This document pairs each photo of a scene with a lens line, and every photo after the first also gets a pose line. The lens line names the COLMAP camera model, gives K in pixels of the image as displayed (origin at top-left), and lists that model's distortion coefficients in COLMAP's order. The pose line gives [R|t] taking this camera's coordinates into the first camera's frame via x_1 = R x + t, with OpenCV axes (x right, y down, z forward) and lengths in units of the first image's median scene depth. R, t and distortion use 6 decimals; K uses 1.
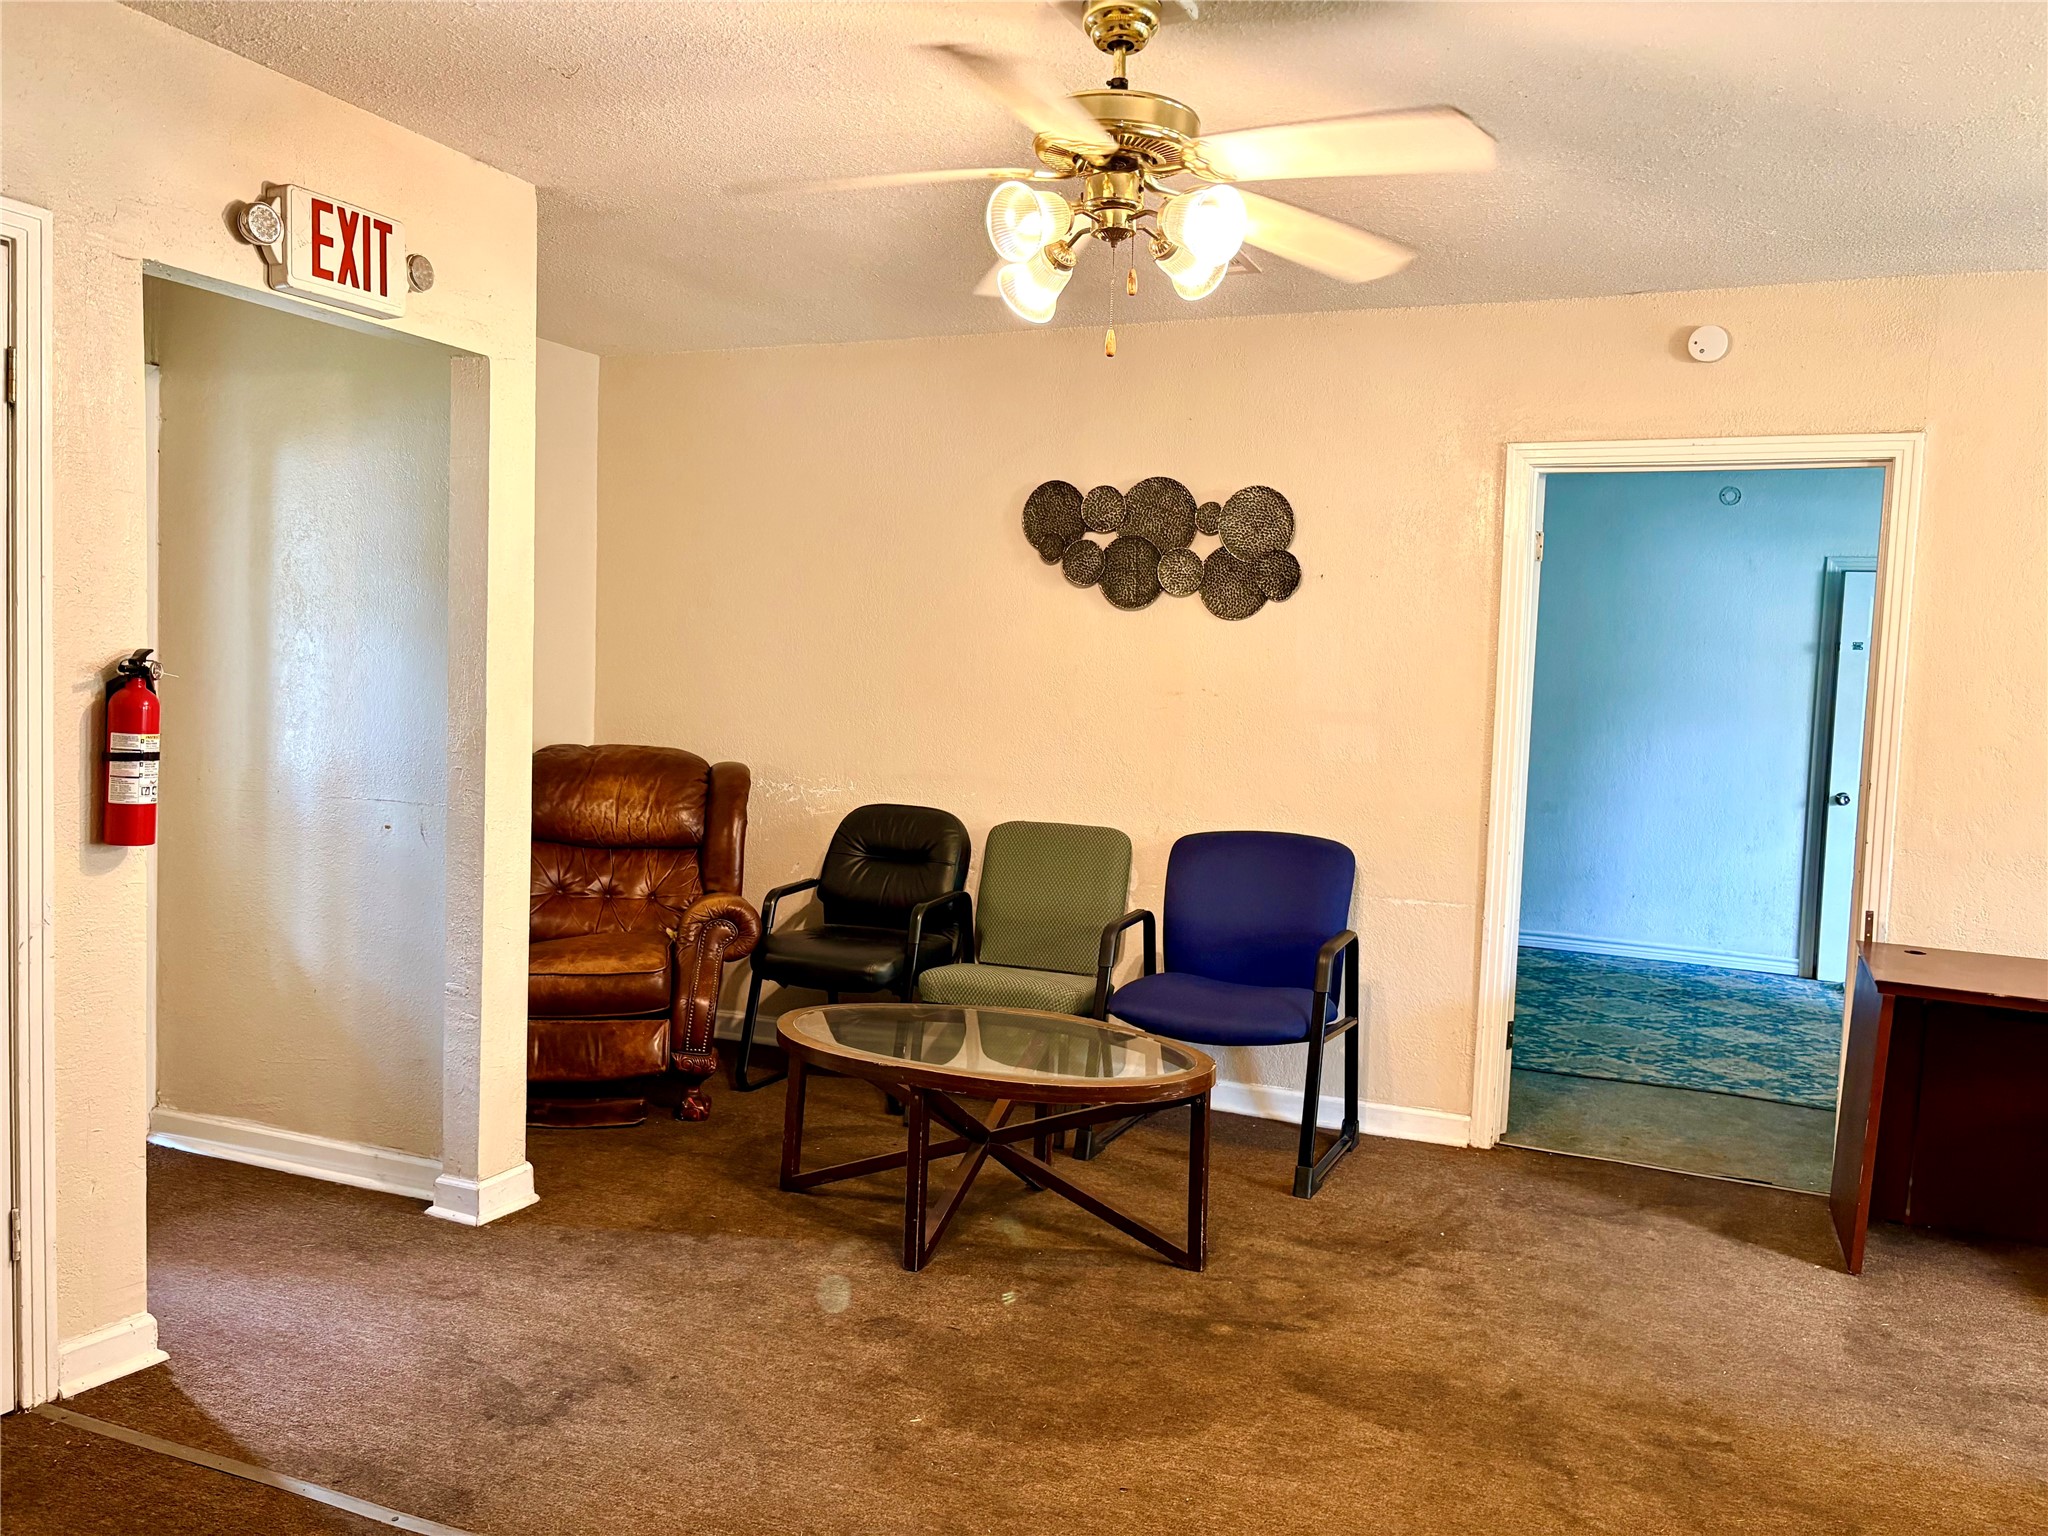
lens RADIAL K [[1539.0, 0, 1017.7], [0, 1539.0, 771.6], [0, 0, 1]] dist [0.014741, -0.011609]
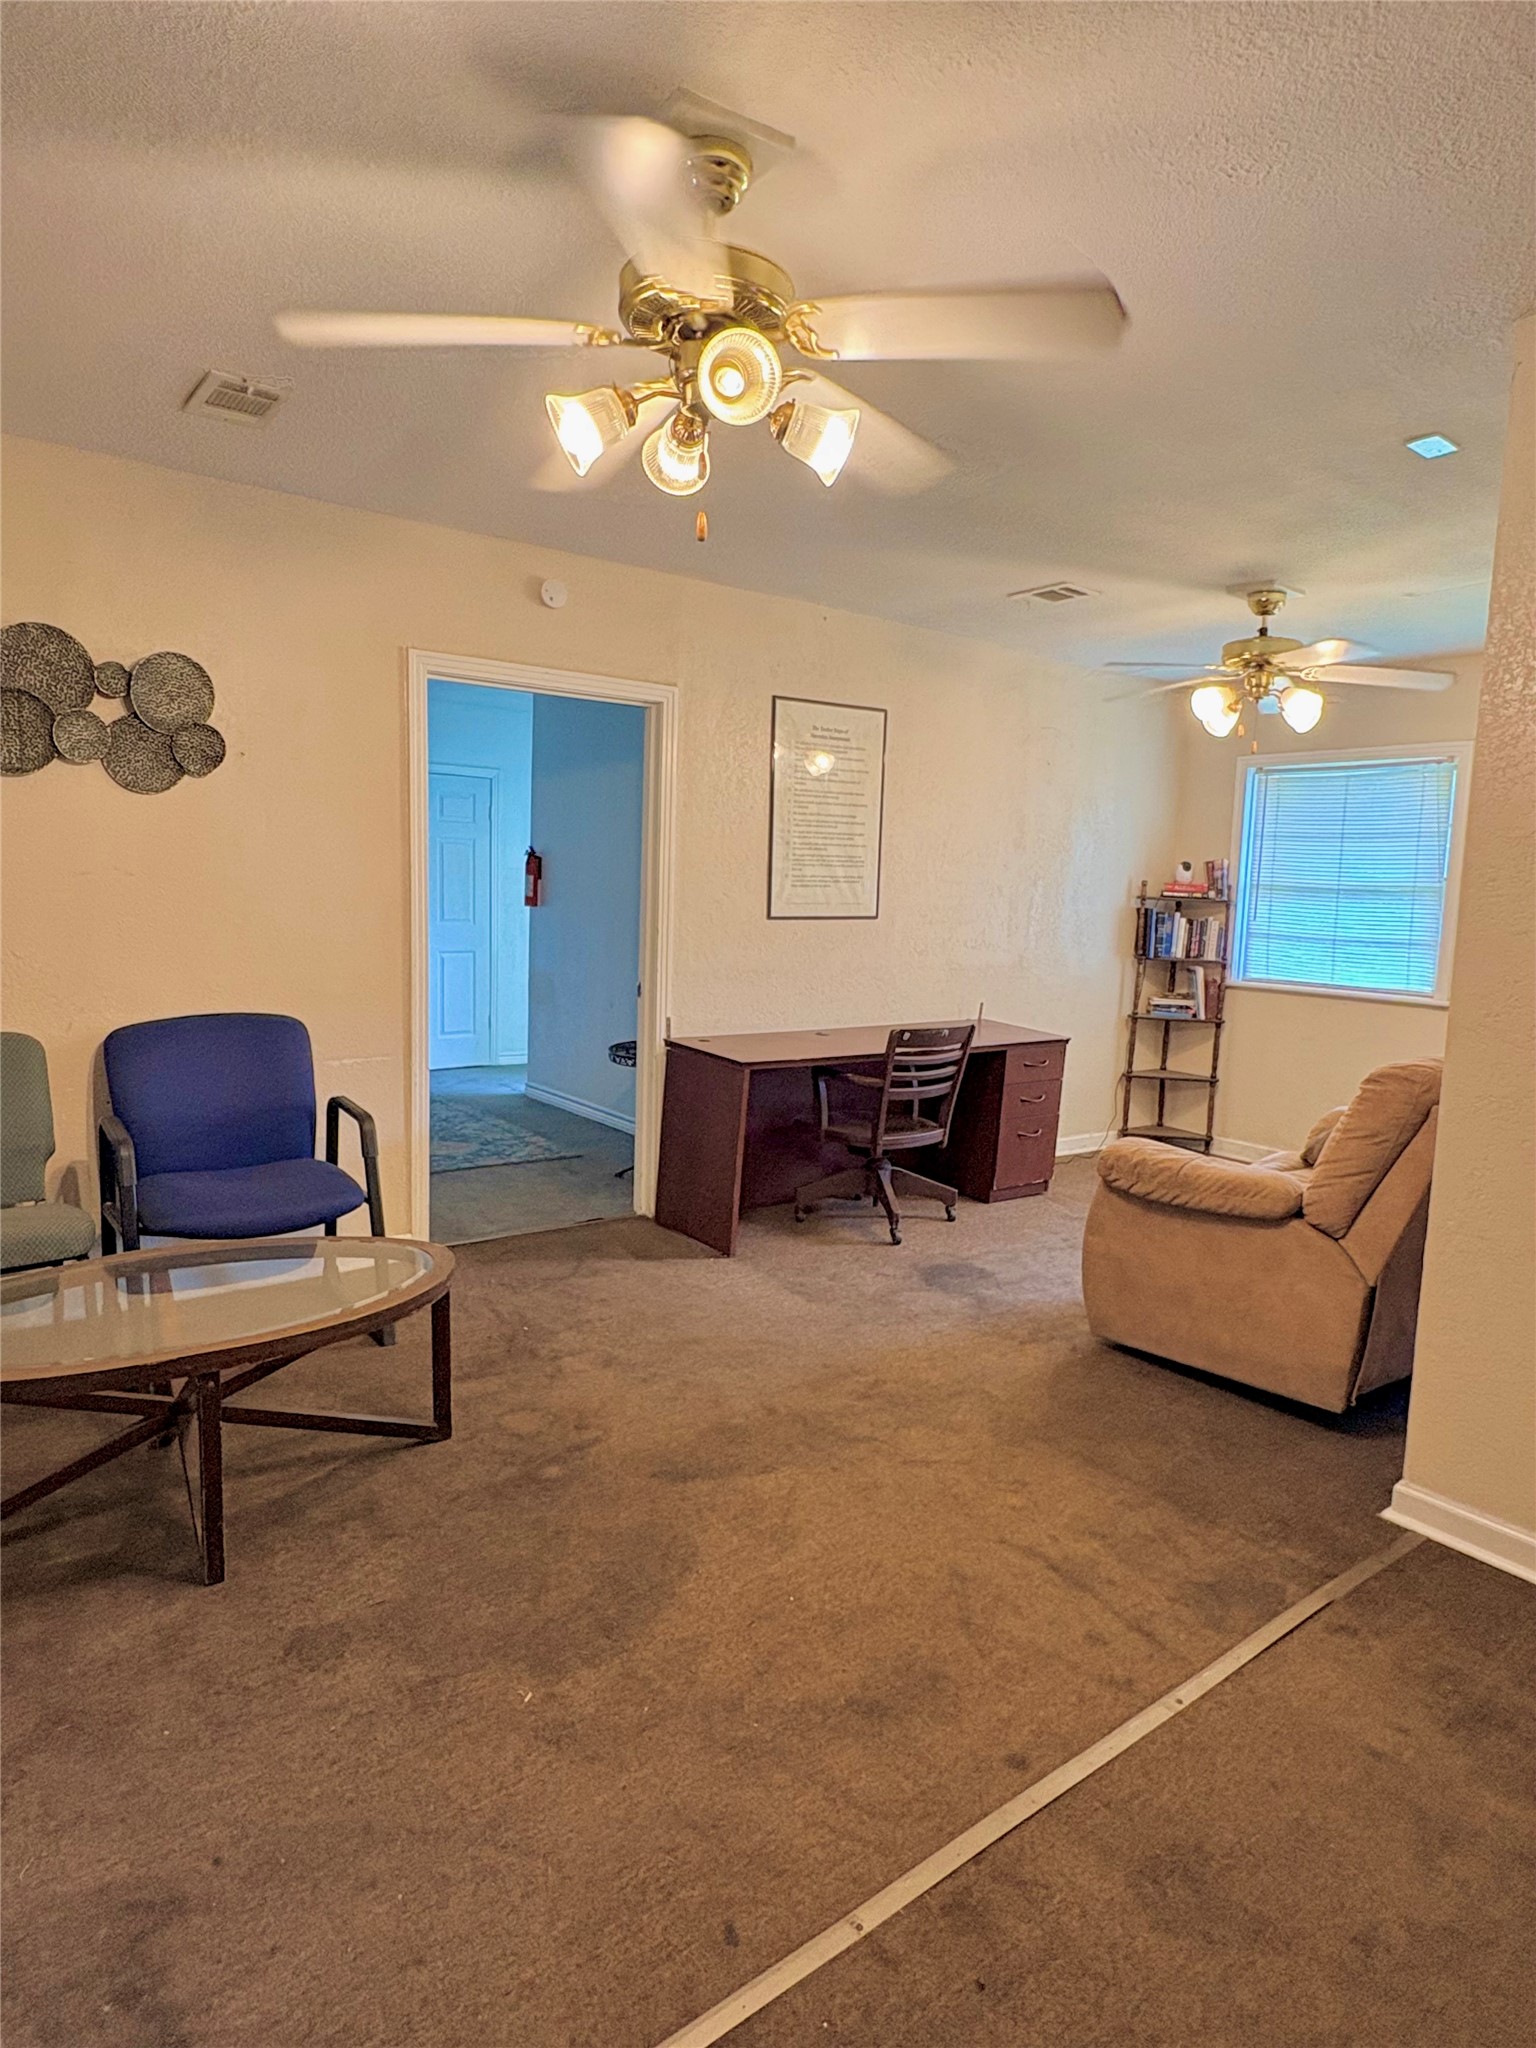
lens RADIAL K [[1182.5, 0, 770.2], [0, 1182.5, 1026.5], [0, 0, 1]] dist [-0.005371, 0.000348]
pose [[0.488502, -0.127808, 0.863152, -0.388381], [0.041892, 0.991509, 0.123105, -0.037431], [-0.871556, -0.023978, 0.489709, 0.384424]]
